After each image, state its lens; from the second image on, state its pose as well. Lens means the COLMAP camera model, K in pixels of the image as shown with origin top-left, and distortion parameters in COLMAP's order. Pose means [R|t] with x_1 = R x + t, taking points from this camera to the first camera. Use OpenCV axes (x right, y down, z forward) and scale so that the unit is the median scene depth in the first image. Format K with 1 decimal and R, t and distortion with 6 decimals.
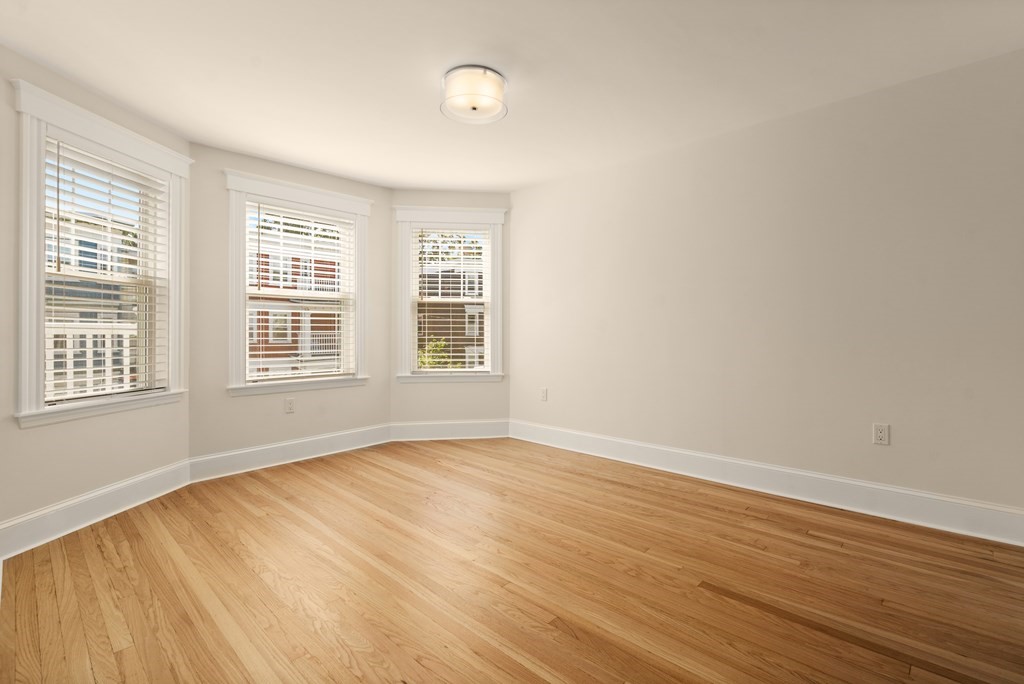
lens RADIAL K [[478.9, 0, 513.8], [0, 478.9, 335.8], [0, 0, 1]] dist [0.001608, -0.000581]
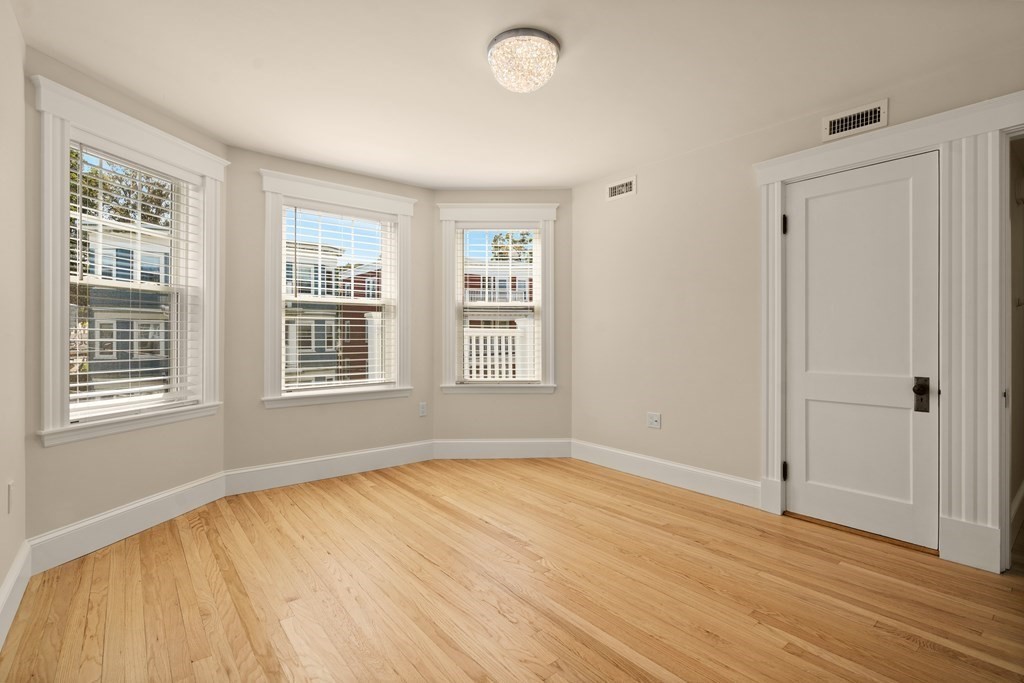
lens RADIAL K [[467.1, 0, 494.1], [0, 467.1, 340.0], [0, 0, 1]] dist [-0.000998, 0.000283]
pose [[0.988957, 0.002748, -0.148178, -0.007616], [-0.002045, 0.999986, 0.004898, -0.017180], [0.148189, -0.004540, 0.988949, 0.159811]]
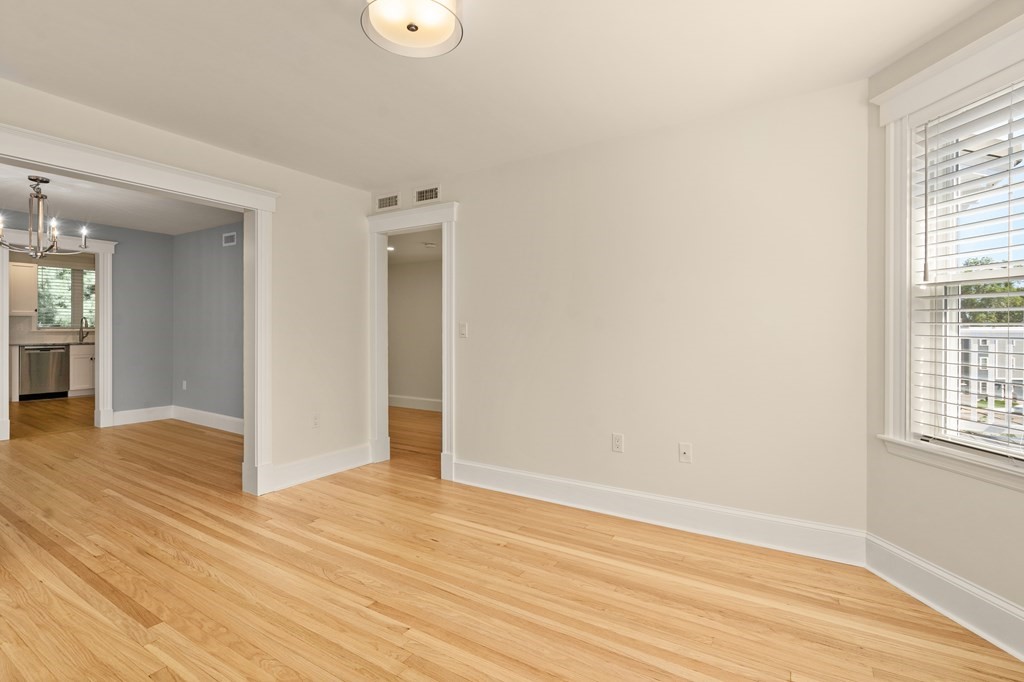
lens RADIAL K [[478.9, 0, 513.8], [0, 478.9, 334.8], [0, 0, 1]] dist [0.001608, -0.000581]
pose [[-0.980020, 0.001786, -0.198889, -0.069917], [-0.000625, 0.999927, 0.012054, -0.039585], [0.198896, 0.011938, -0.979948, 1.305044]]
